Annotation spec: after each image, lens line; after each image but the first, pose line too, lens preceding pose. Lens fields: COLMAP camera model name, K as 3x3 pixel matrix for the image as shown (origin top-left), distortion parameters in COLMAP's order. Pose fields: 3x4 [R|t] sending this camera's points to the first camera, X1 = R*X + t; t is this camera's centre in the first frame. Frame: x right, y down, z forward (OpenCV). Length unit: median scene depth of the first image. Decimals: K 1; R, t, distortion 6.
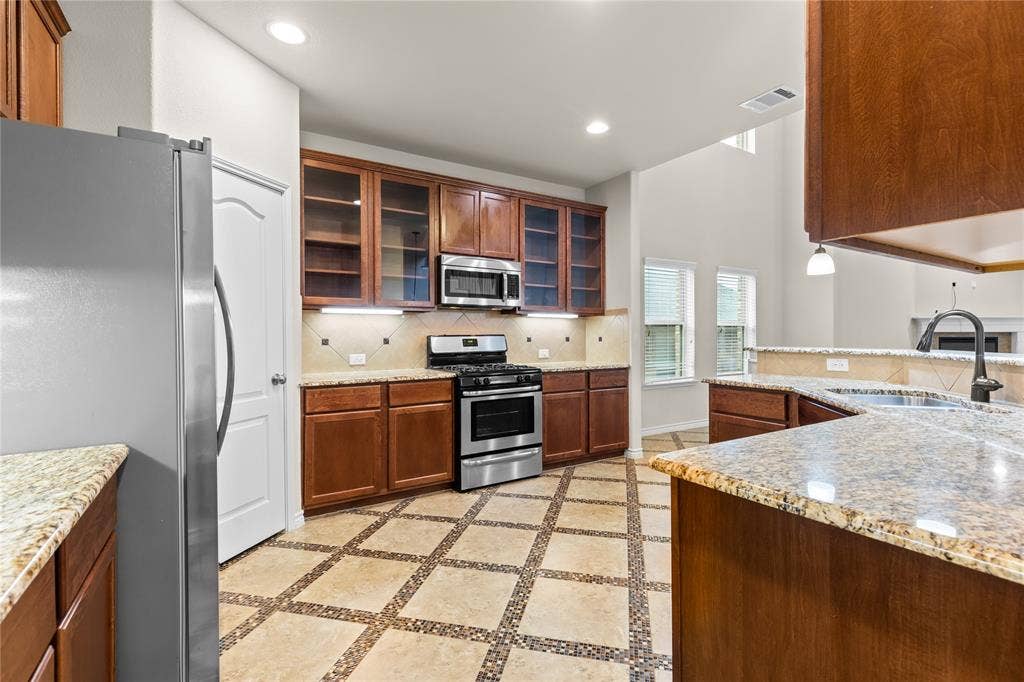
lens RADIAL K [[464.4, 0, 514.7], [0, 464.4, 335.1], [0, 0, 1]] dist [0.012911, -0.003022]
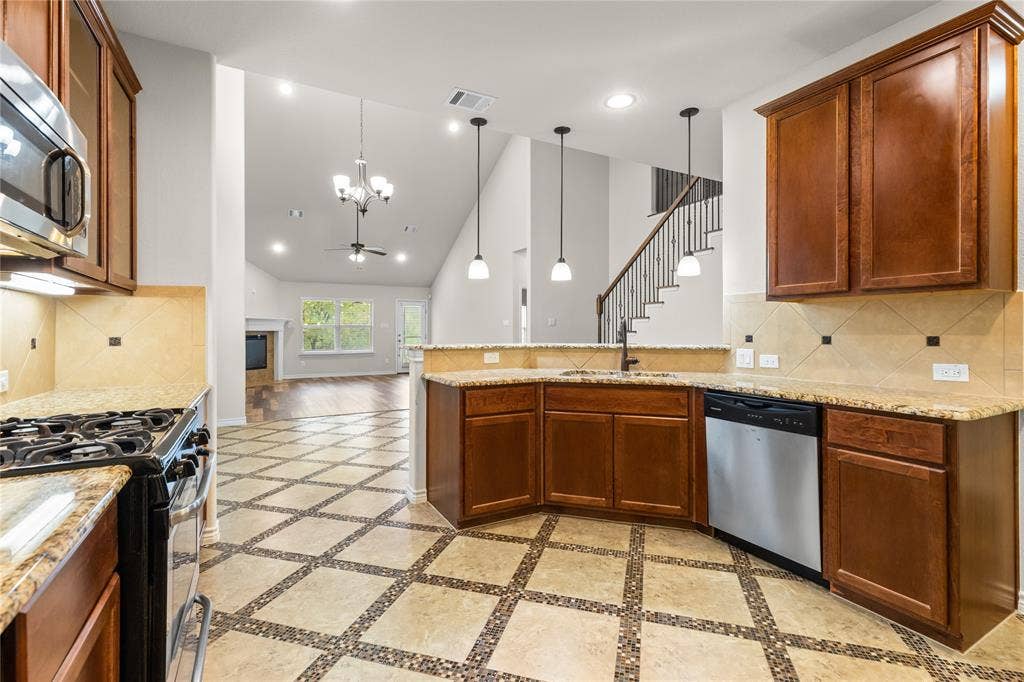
lens RADIAL K [[464.4, 0, 514.2], [0, 464.4, 332.4], [0, 0, 1]] dist [0.012911, -0.003022]
pose [[0.056789, 0.001012, 0.998386, -0.538399], [0.001996, 0.999997, -0.001127, 0.001213], [-0.998384, 0.002057, 0.056787, 0.991209]]
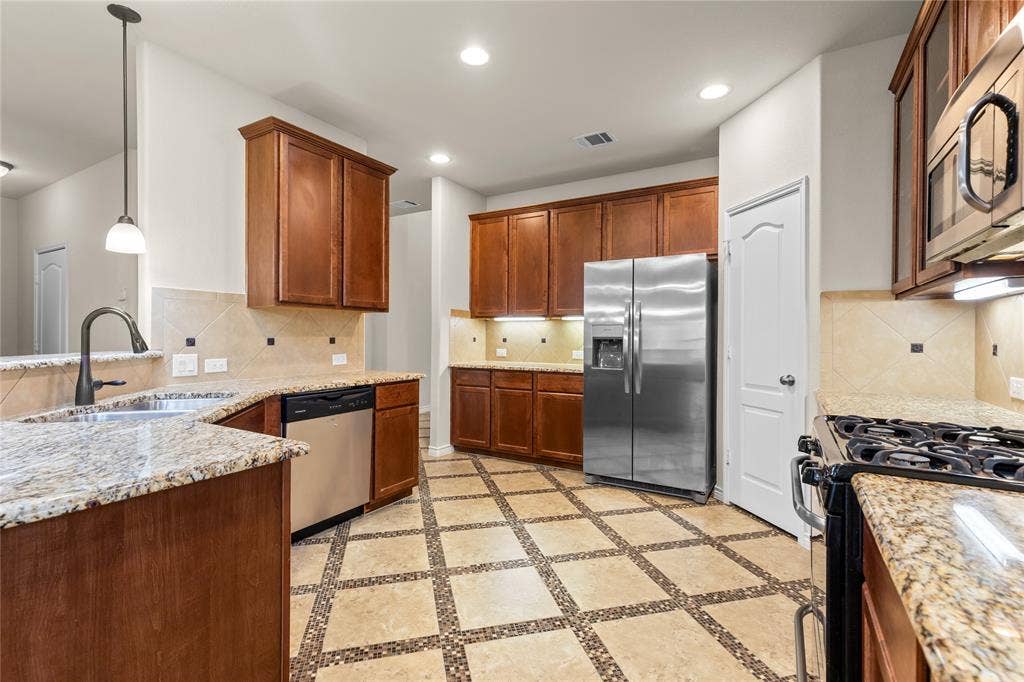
lens RADIAL K [[464.4, 0, 513.6], [0, 464.4, 338.7], [0, 0, 1]] dist [0.012911, -0.003022]
pose [[-0.887164, 0.001490, -0.461453, 0.505580], [-0.003056, 0.999954, 0.009104, -0.002014], [0.461445, 0.009487, -0.887118, 1.693796]]
